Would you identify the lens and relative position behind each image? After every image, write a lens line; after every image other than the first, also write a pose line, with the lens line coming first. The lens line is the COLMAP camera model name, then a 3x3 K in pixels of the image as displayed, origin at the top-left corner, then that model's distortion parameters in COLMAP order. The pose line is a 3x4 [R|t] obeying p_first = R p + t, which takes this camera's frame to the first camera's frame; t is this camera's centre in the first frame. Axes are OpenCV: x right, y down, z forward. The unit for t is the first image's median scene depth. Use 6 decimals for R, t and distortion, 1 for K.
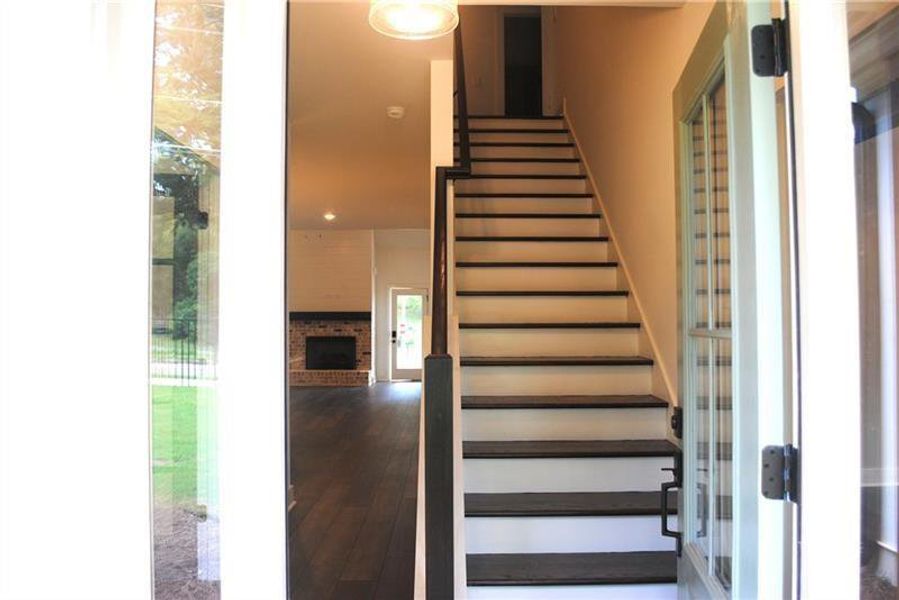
lens RADIAL K [[710.5, 0, 450.2], [0, 710.5, 304.8], [0, 0, 1]] dist [-0.054250, 0.009700]
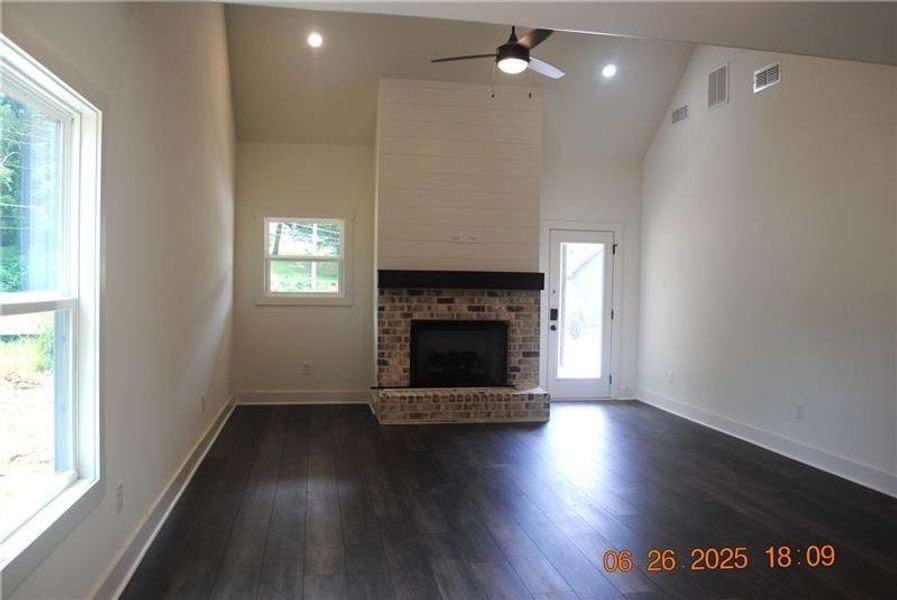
lens RADIAL K [[708.9, 0, 453.7], [0, 708.9, 298.6], [0, 0, 1]] dist [-0.054250, 0.009700]
pose [[0.984476, 0.012317, 0.175087, -0.261502], [-0.020854, 0.998677, 0.047006, 0.005678], [-0.174276, -0.049928, 0.983430, 0.509406]]
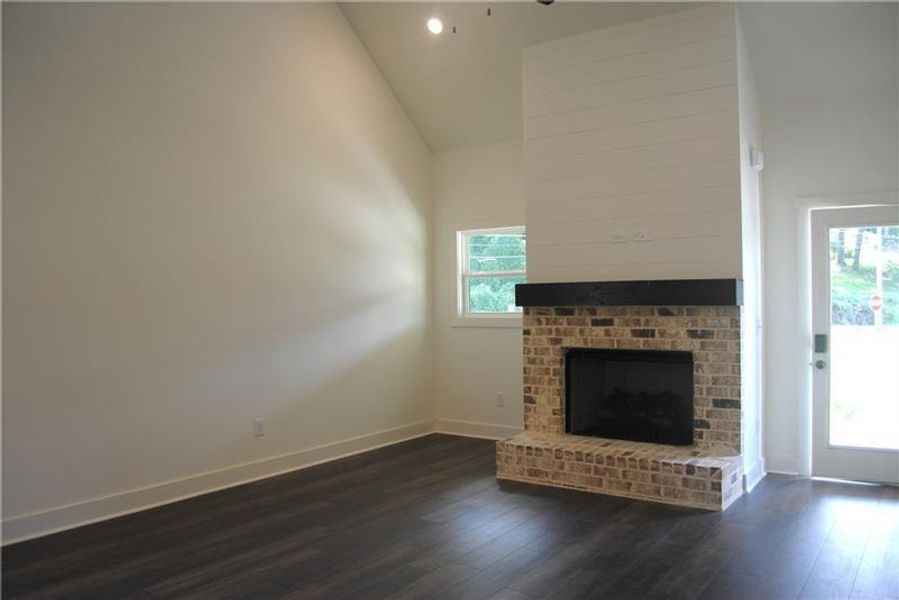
lens RADIAL K [[710.5, 0, 458.6], [0, 710.5, 303.9], [0, 0, 1]] dist [-0.054250, 0.009700]
pose [[0.820456, -0.003847, -0.571697, -0.030740], [0.026232, 0.999178, 0.030922, 0.007901], [0.571108, -0.040366, 0.819882, 0.656641]]
